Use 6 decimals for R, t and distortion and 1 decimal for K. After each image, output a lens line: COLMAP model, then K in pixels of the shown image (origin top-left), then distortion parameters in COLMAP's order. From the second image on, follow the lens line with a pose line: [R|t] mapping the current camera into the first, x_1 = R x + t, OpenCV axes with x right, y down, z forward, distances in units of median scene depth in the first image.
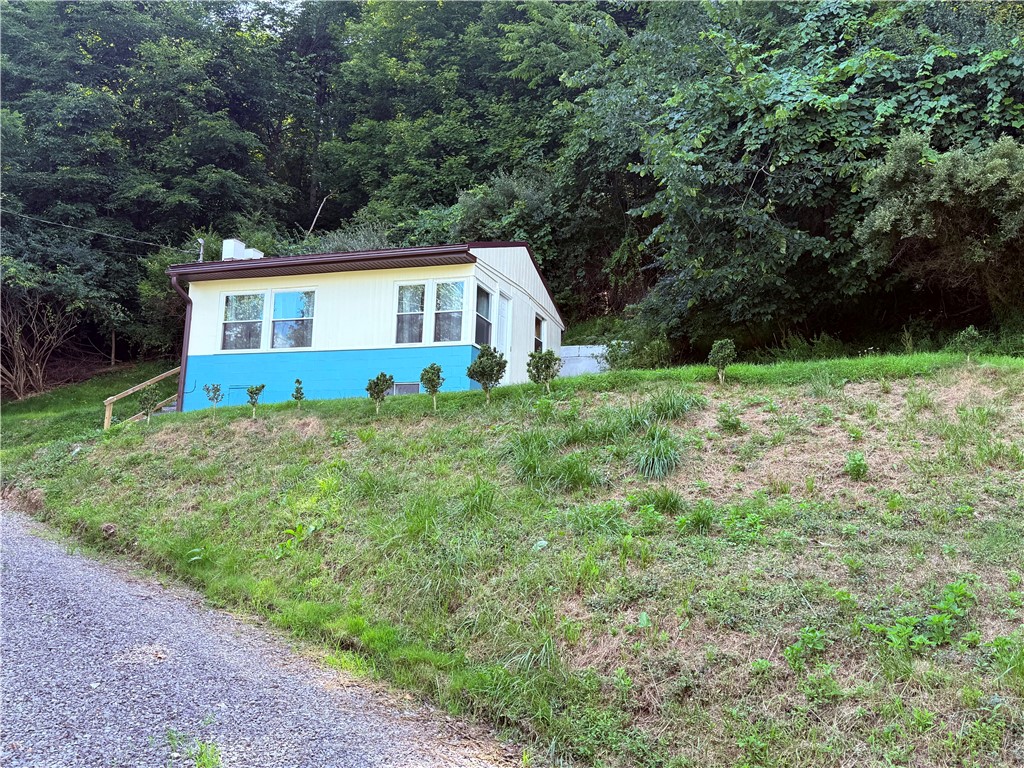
lens RADIAL K [[878.8, 0, 512.0], [0, 878.8, 384.0], [0, 0, 1]] dist [0.008385, -0.007102]
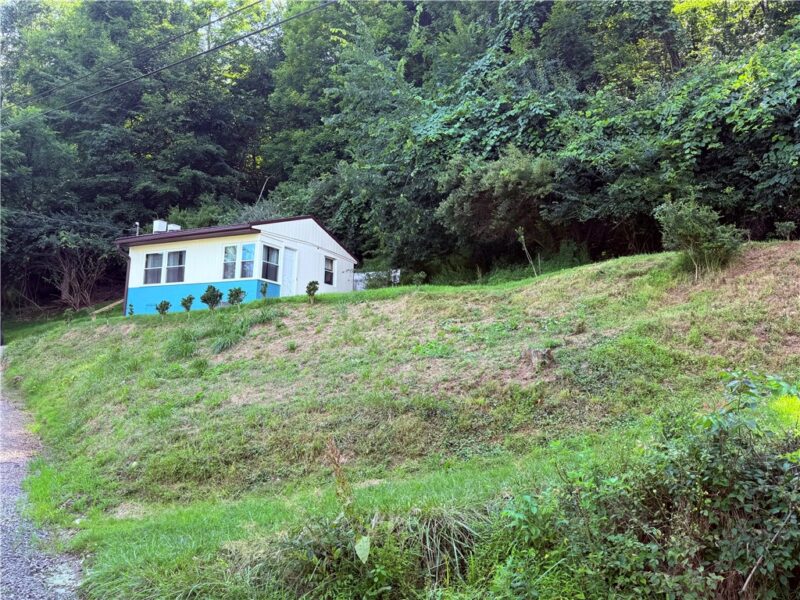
lens RADIAL K [[653.7, 0, 400.0], [0, 653.7, 300.0], [0, 0, 1]] dist [0.009332, 0.003717]
pose [[0.985842, -0.025421, -0.165736, 0.413479], [0.029016, 0.999393, 0.019302, -0.016776], [0.165144, -0.023838, 0.985981, -0.250344]]
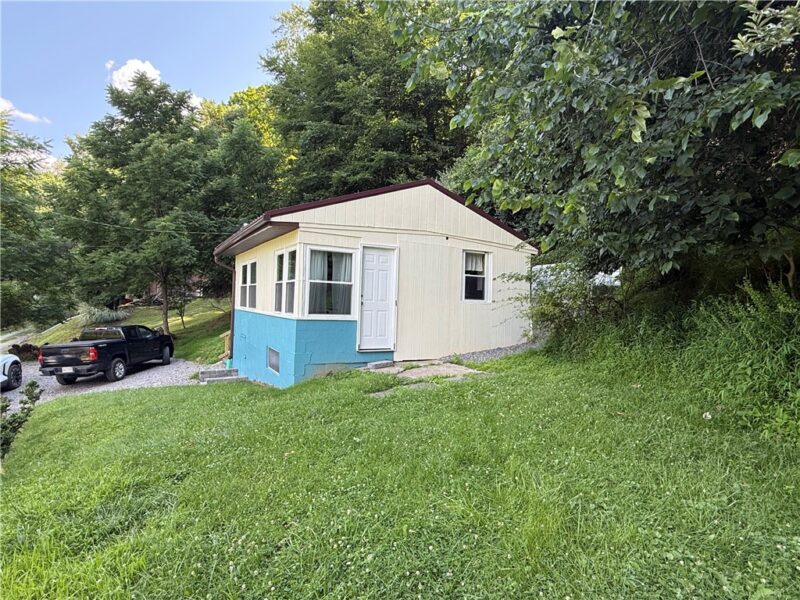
lens RADIAL K [[434.3, 0, 400.0], [0, 434.3, 300.0], [0, 0, 1]] dist [0.001240, 0.000090]
pose [[0.760661, -0.020456, -0.648827, 0.304324], [0.108748, 0.989394, 0.096299, -0.086380], [0.639975, -0.143810, 0.754818, 0.636066]]
